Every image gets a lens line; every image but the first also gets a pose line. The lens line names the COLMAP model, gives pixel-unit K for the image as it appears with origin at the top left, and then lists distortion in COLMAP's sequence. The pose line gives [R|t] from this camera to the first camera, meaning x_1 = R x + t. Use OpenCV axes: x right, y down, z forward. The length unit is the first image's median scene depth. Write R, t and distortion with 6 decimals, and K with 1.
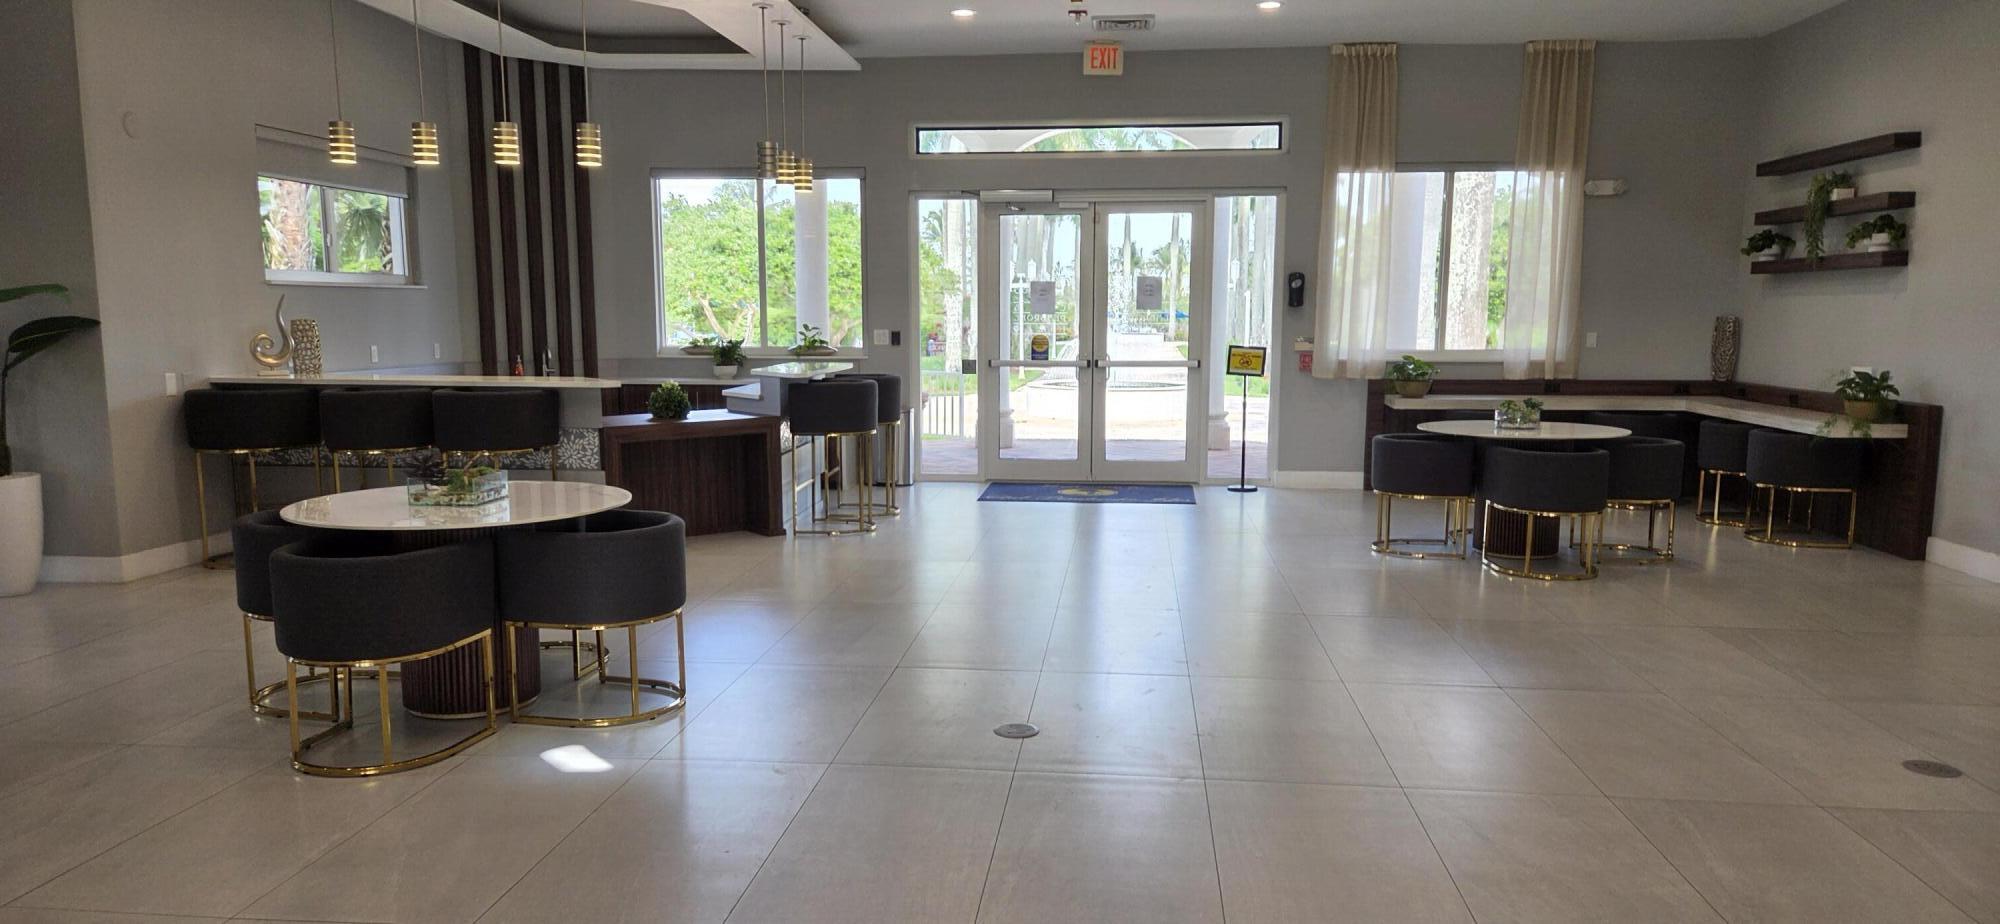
lens RADIAL K [[1347.1, 0, 981.1], [0, 1347.1, 498.2], [0, 0, 1]] dist [0.081069, -0.068940]
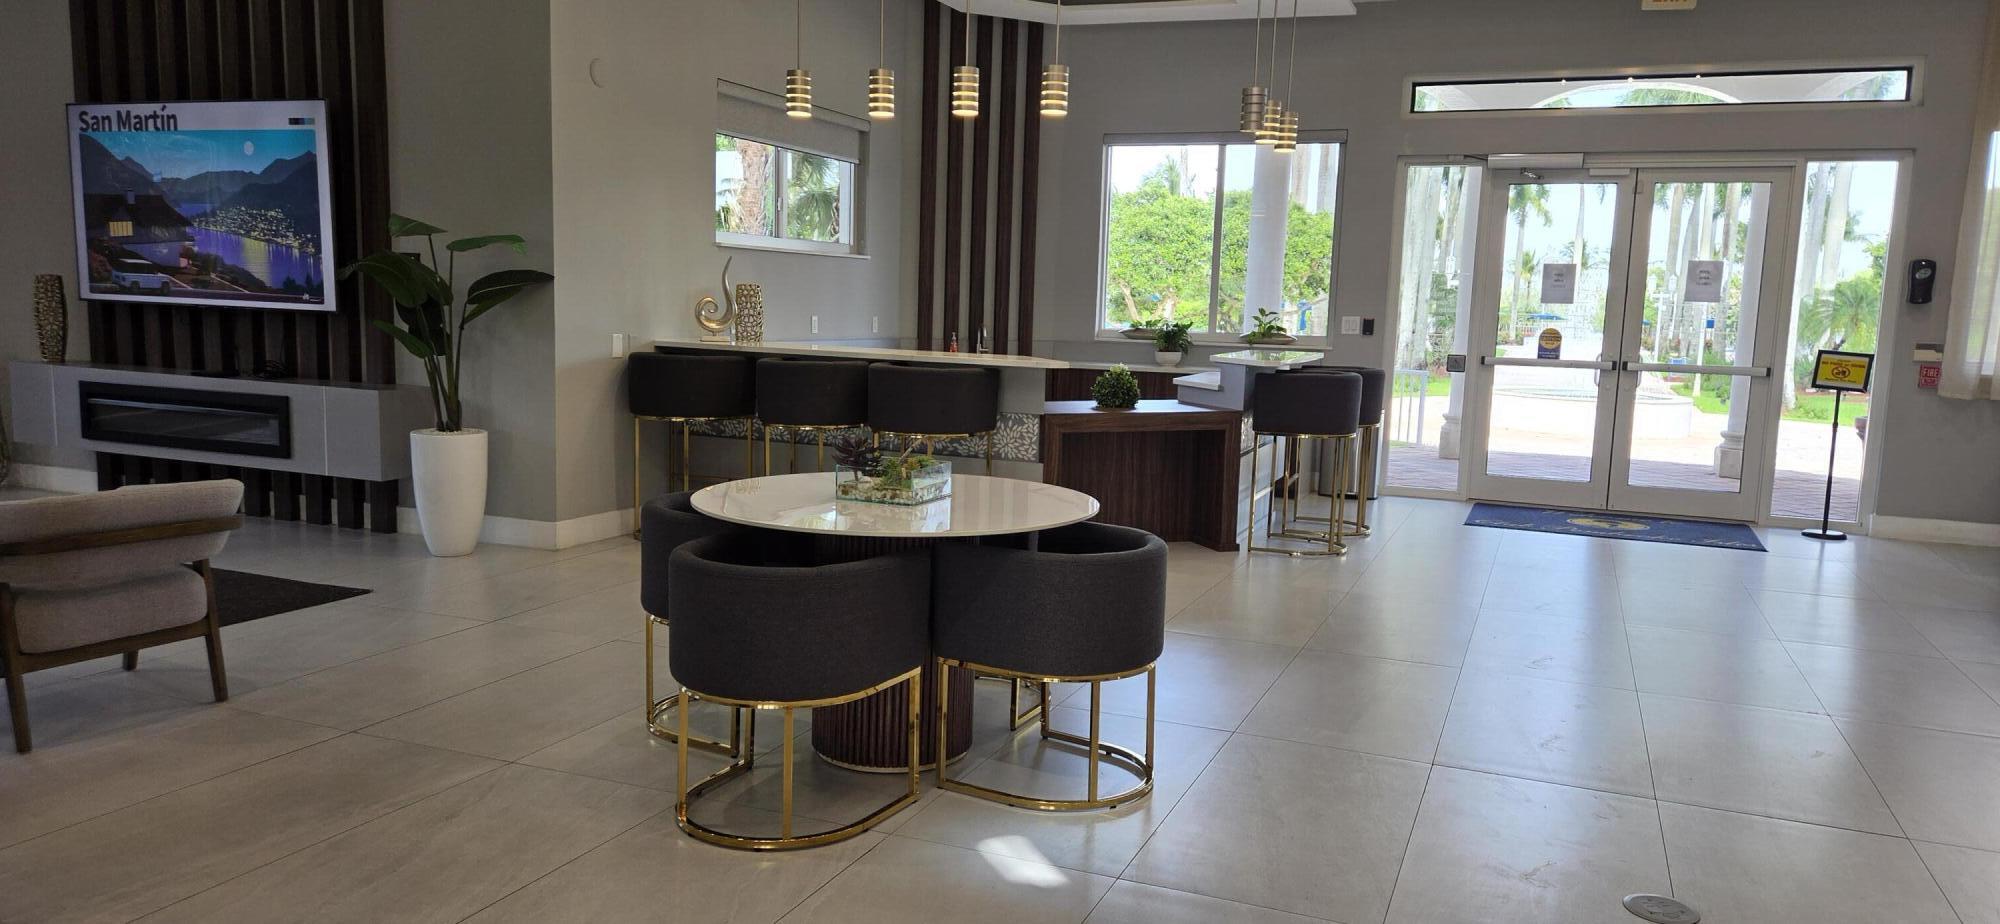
lens RADIAL K [[1342.9, 0, 1014.9], [0, 1342.9, 462.6], [0, 0, 1]] dist [0.084781, -0.073932]
pose [[0.962682, 0.063373, -0.263110, -0.067136], [-0.069301, 0.997507, -0.013302, -0.007792], [0.261611, 0.031039, 0.964674, 0.159179]]
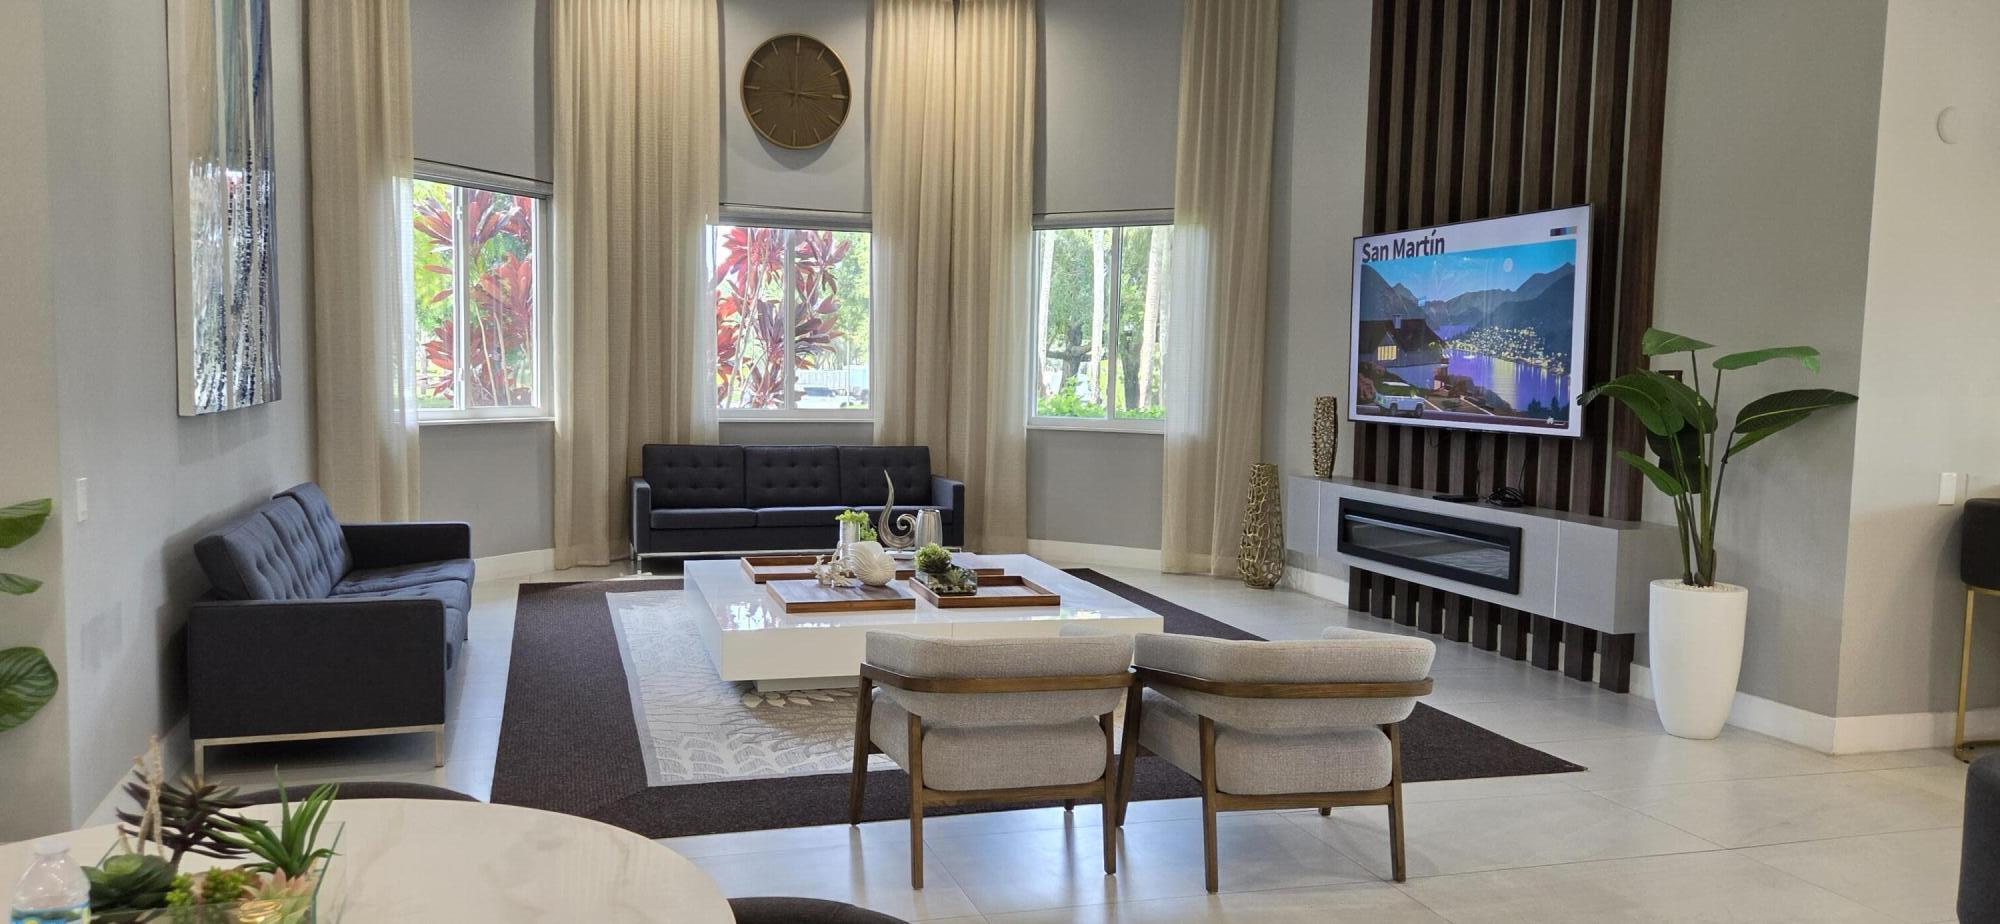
lens RADIAL K [[1391.3, 0, 953.7], [0, 1391.3, 471.1], [0, 0, 1]] dist [0.089884, -0.085905]
pose [[0.390105, 0.078451, -0.917422, -0.116714], [-0.147289, 0.988850, 0.021929, -0.031360], [0.908914, 0.126571, 0.397311, 0.239007]]
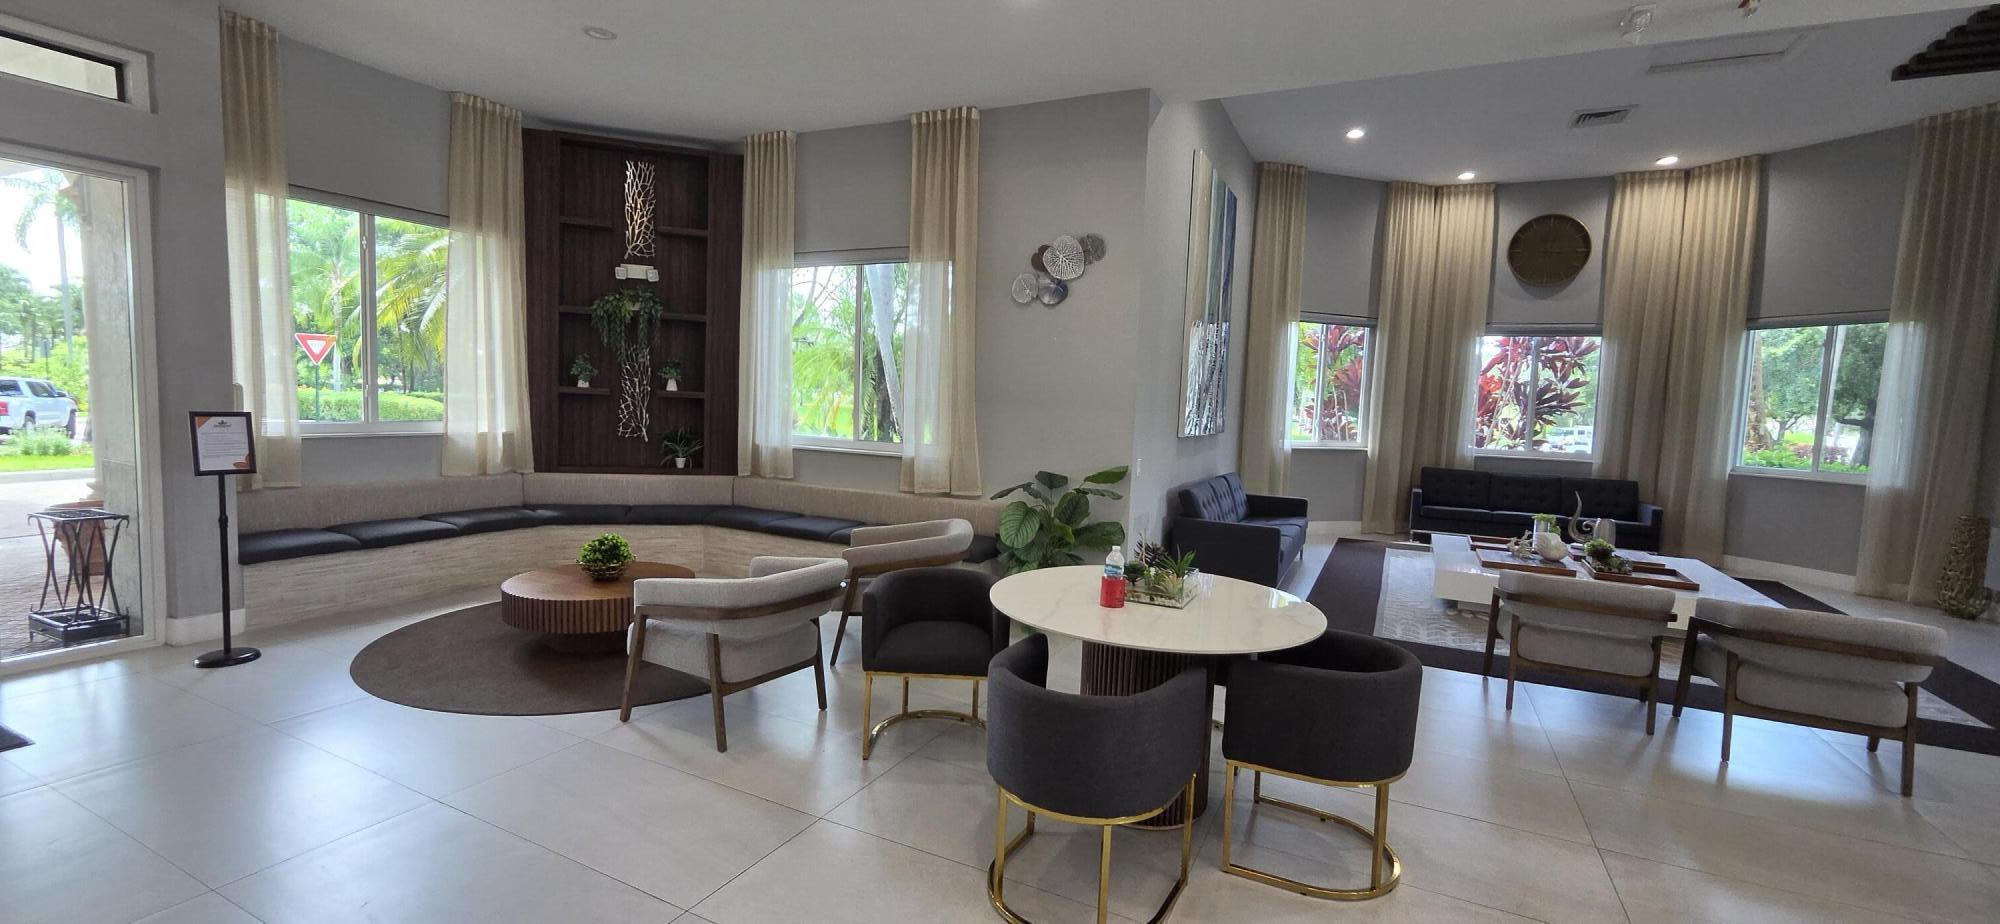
lens RADIAL K [[833.1, 0, 983.2], [0, 833.1, 466.4], [0, 0, 1]] dist [-0.000501, -0.000154]
pose [[-0.341053, 0.064494, -0.937829, 0.040726], [-0.168921, 0.977200, 0.128631, -0.037927], [0.924743, 0.202289, -0.322382, 0.269576]]
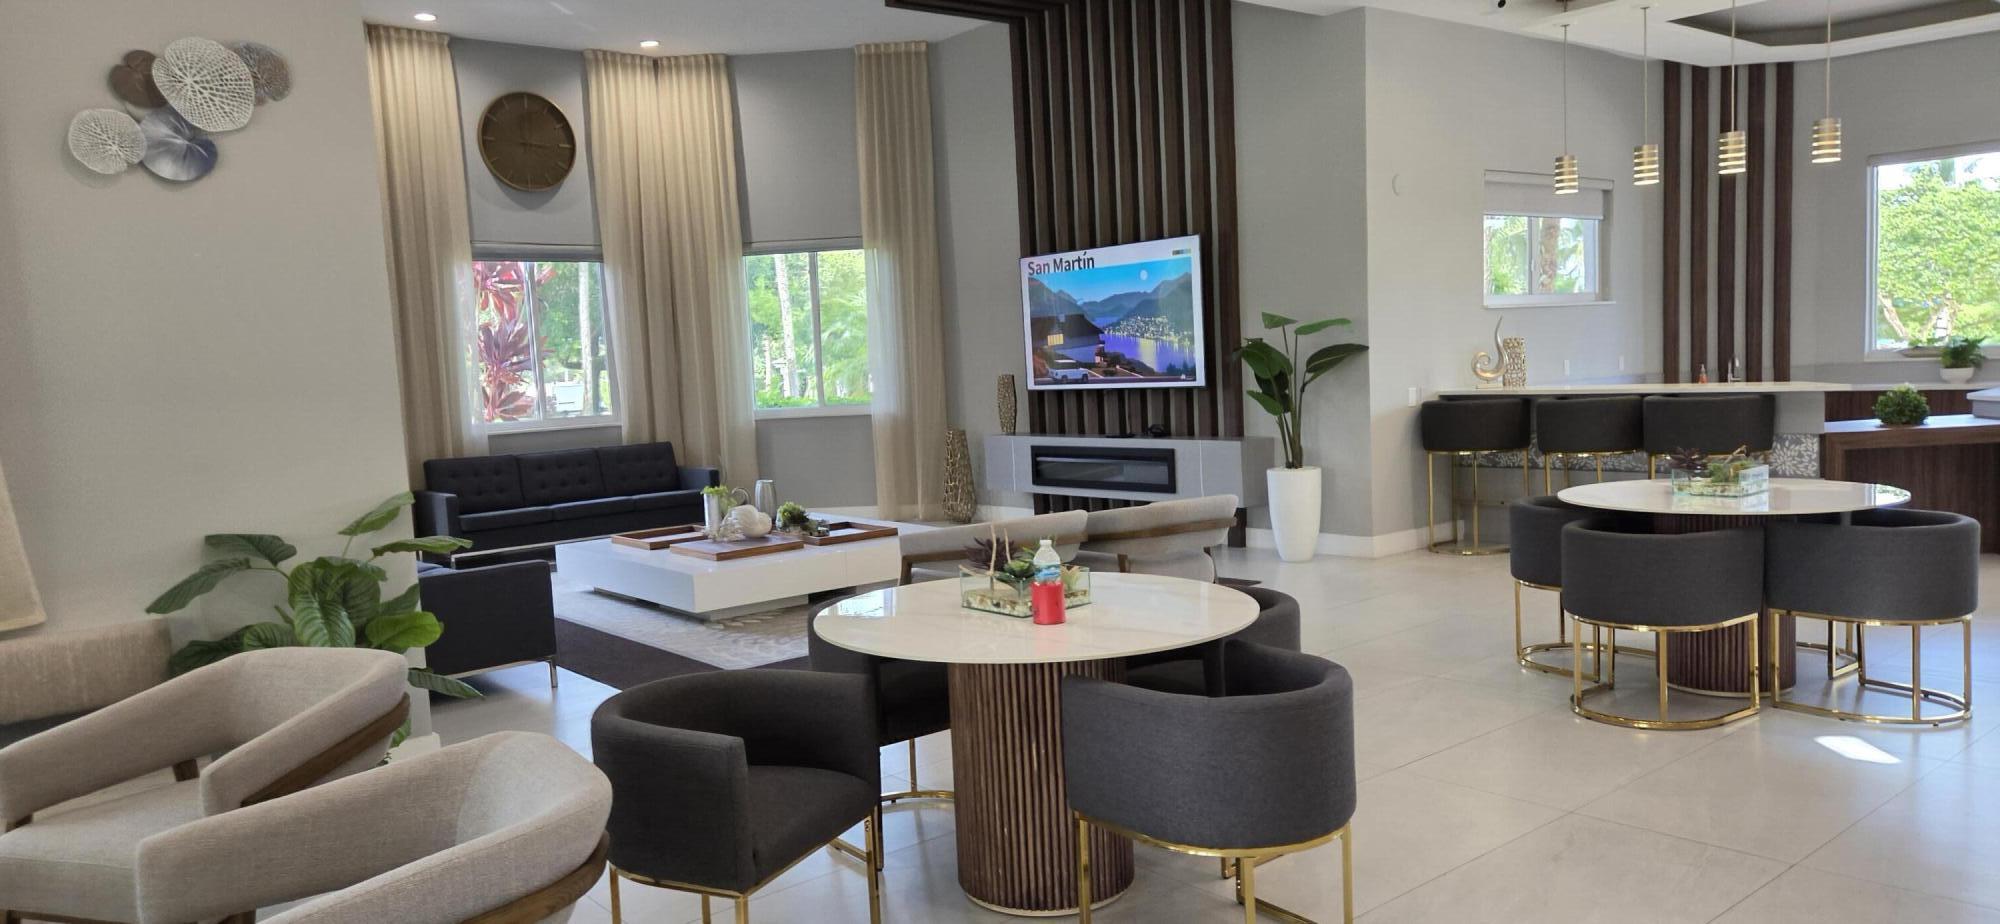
lens RADIAL K [[1349.8, 0, 987.2], [0, 1349.8, 481.8], [0, 0, 1]] dist [0.090632, -0.077883]
pose [[0.724521, 0.027690, -0.688697, -0.035574], [-0.047234, 0.998838, -0.009532, 0.019178], [0.687633, 0.039436, 0.724987, -0.108788]]
